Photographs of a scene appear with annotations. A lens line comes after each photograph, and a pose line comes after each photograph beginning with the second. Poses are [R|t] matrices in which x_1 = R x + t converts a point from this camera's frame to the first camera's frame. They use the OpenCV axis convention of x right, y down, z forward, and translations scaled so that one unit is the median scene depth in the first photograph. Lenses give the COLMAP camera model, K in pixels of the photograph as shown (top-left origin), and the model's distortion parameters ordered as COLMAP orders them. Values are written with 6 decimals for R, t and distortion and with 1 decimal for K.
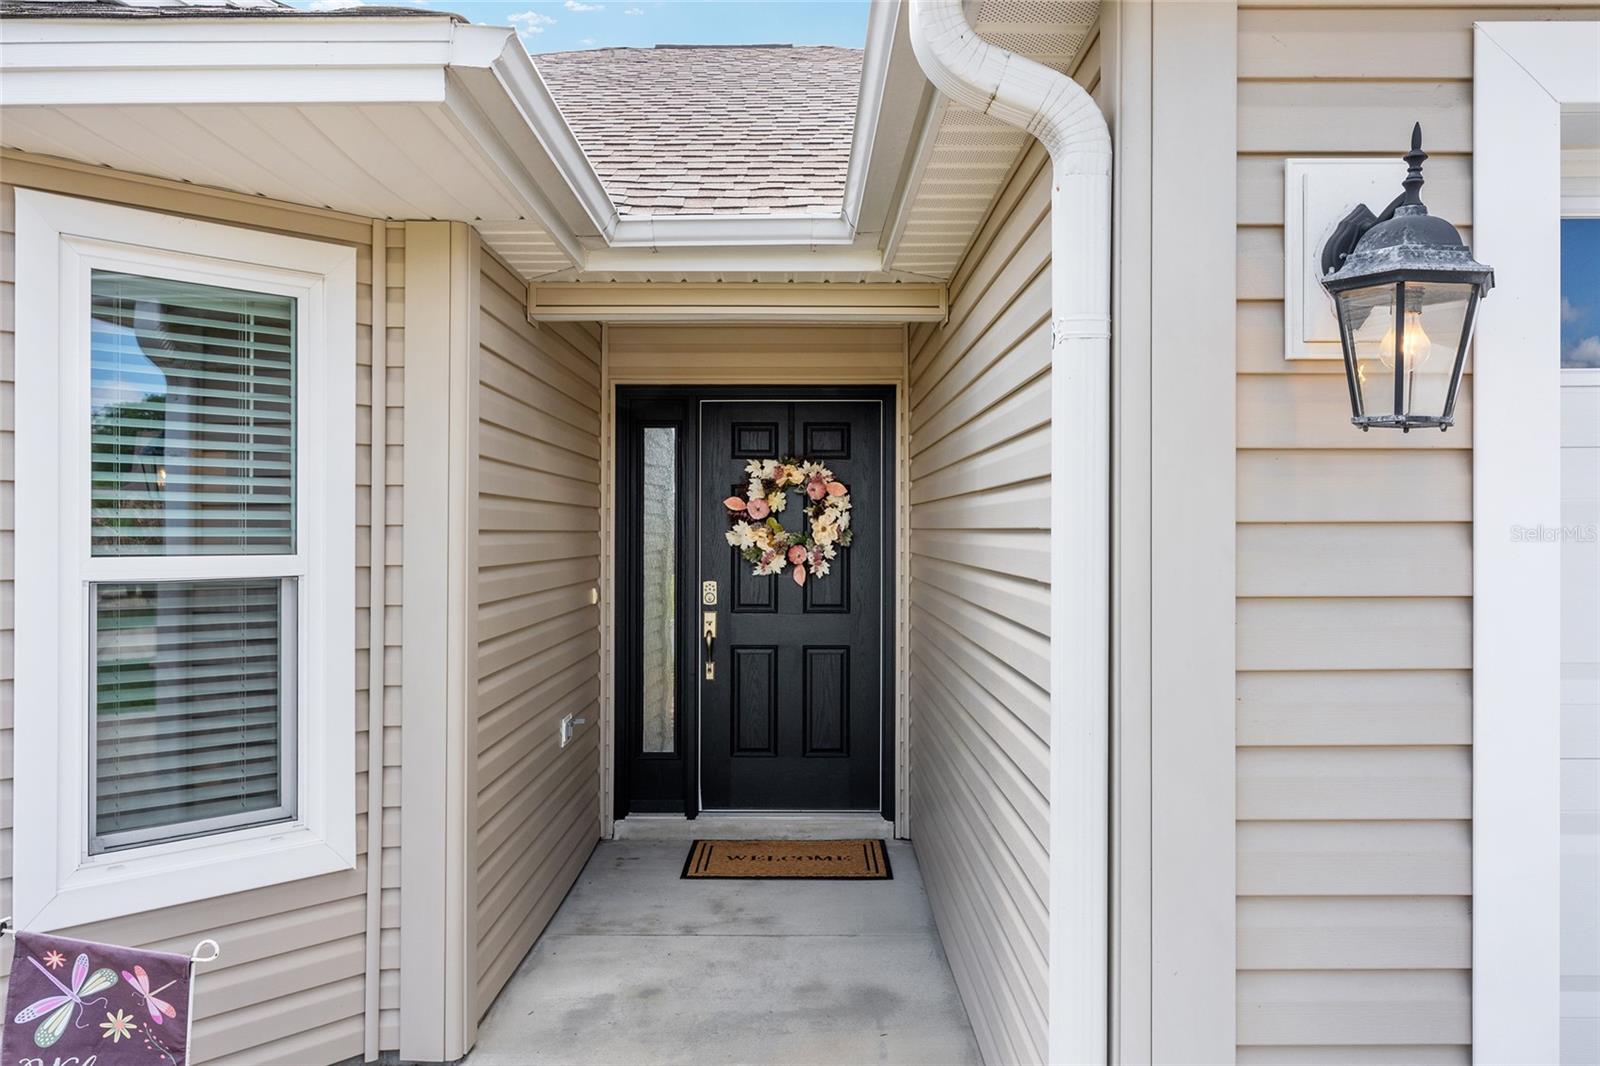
lens RADIAL K [[1190.7, 0, 801.2], [0, 1190.7, 532.1], [0, 0, 1]] dist [-0.003893, -0.000429]
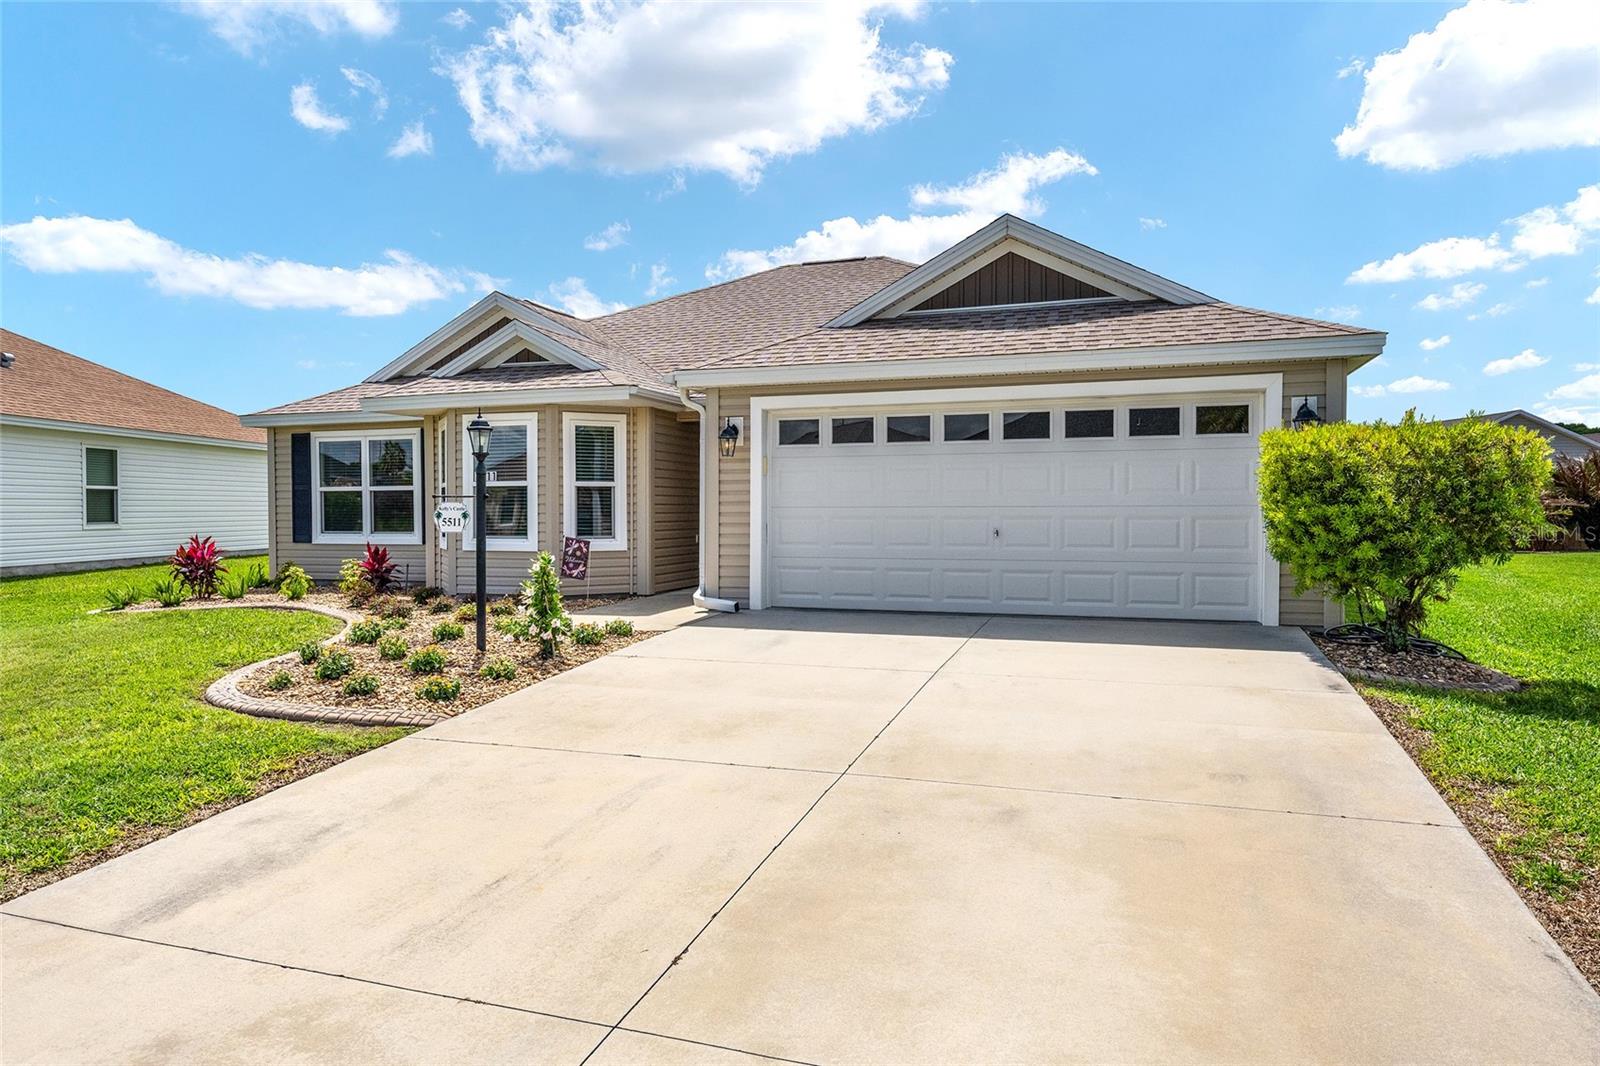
lens RADIAL K [[1013.6, 0, 794.4], [0, 1013.6, 534.8], [0, 0, 1]] dist [0.002497, 0.001131]
pose [[0.943331, 0.006237, -0.331794, 1.126897], [0.002495, 0.999662, 0.025886, 0.091272], [0.331843, -0.025247, 0.942997, -1.818883]]
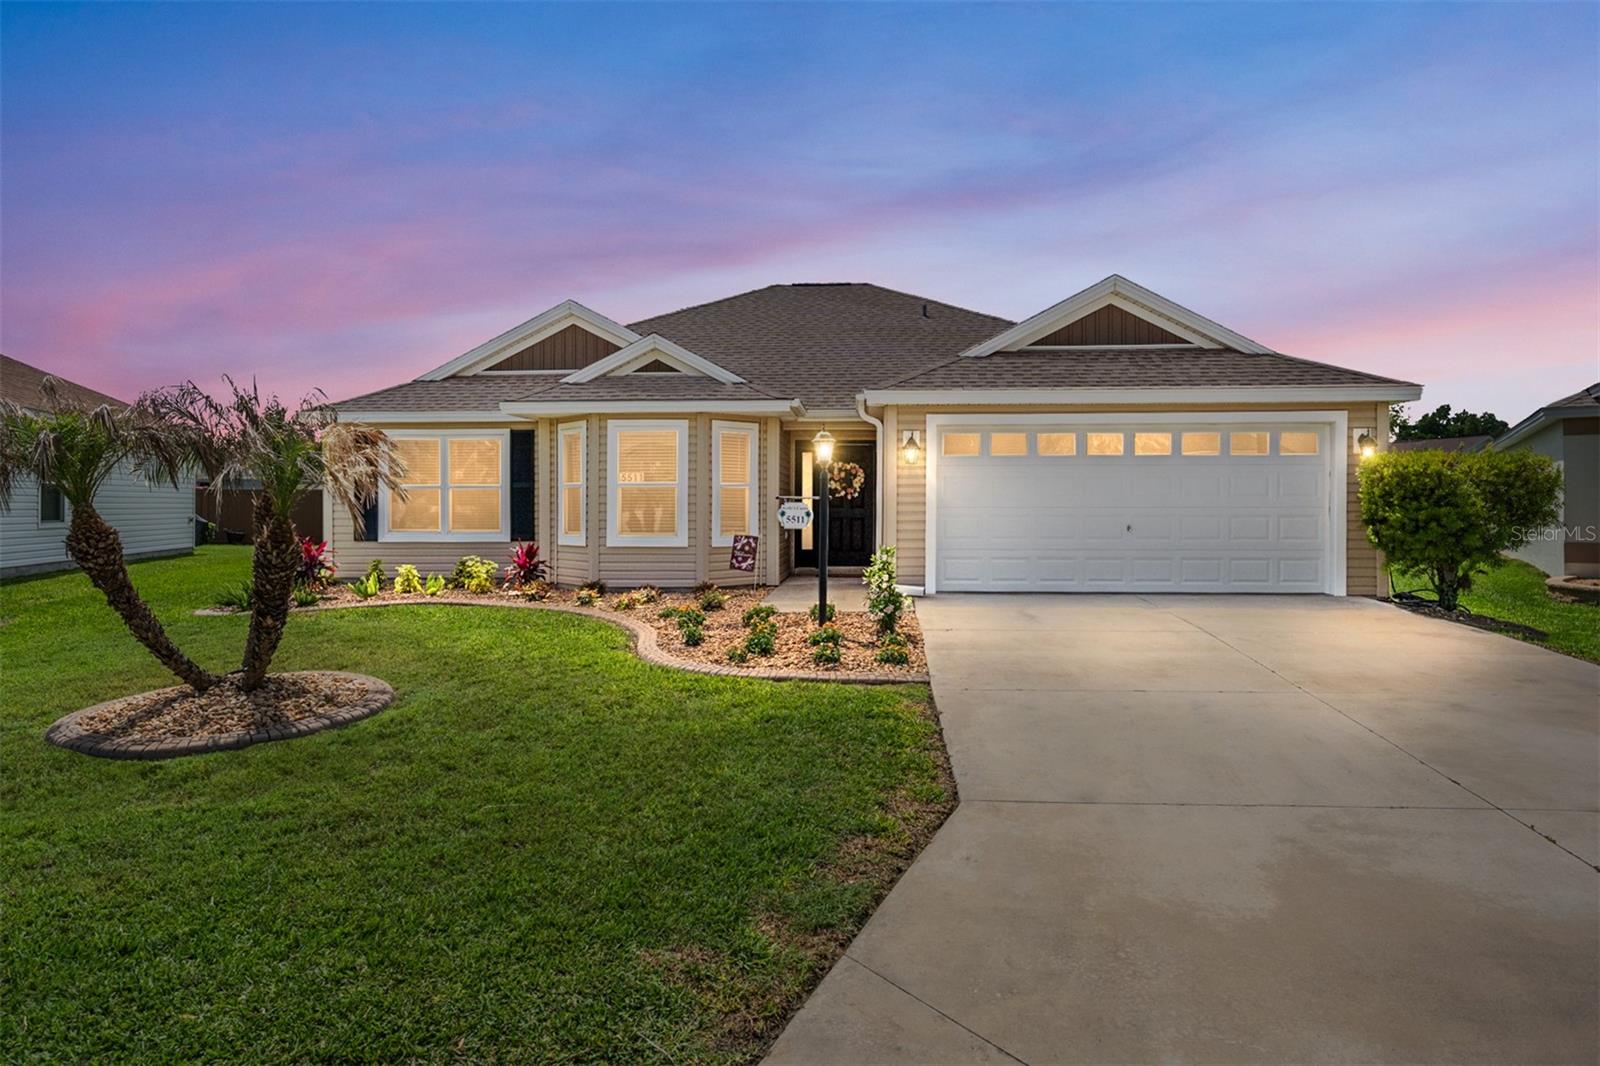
lens RADIAL K [[1013.6, 0, 800.8], [0, 1013.6, 523.5], [0, 0, 1]] dist [0.002497, 0.001131]
pose [[0.997900, 0.001568, -0.064760, 0.062920], [-0.000529, 0.999871, 0.016056, 0.087604], [0.064776, -0.015988, 0.997772, -2.447089]]
